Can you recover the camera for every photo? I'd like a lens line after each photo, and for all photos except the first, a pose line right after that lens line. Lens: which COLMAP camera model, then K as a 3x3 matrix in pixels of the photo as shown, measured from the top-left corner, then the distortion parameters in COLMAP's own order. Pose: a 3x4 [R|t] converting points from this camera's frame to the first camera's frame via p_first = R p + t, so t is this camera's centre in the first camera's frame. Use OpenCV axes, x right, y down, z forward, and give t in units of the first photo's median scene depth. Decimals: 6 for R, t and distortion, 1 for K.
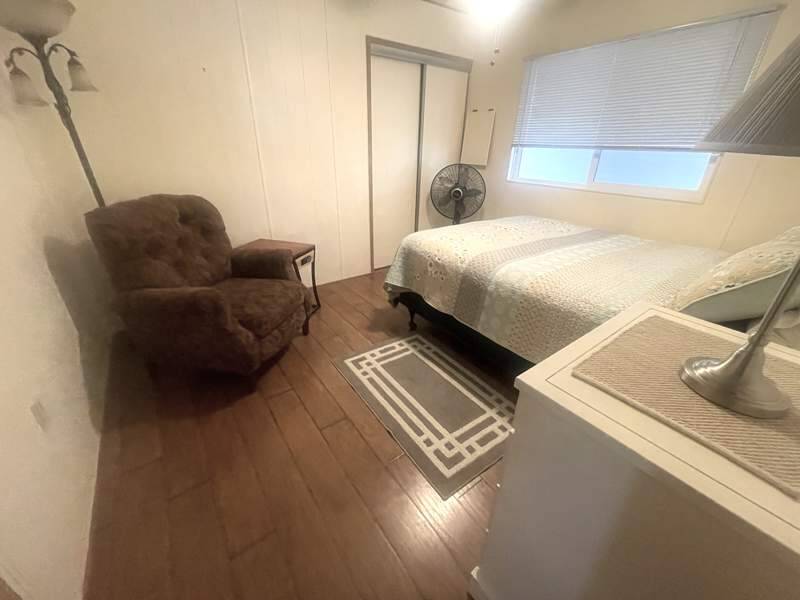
lens RADIAL K [[324.1, 0, 400.5], [0, 324.1, 298.9], [0, 0, 1]] dist [-0.004230, 0.000608]
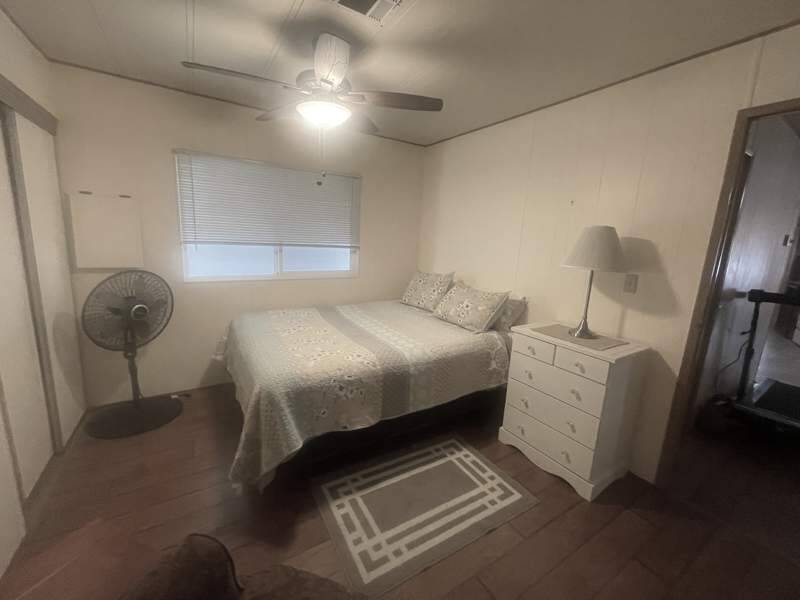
lens RADIAL K [[324.1, 0, 399.1], [0, 324.1, 299.7], [0, 0, 1]] dist [-0.004230, 0.000608]
pose [[0.071797, -0.204459, 0.976239, -0.694733], [0.390191, 0.906520, 0.161161, -0.402033], [-0.917930, 0.369348, 0.144864, 0.659818]]
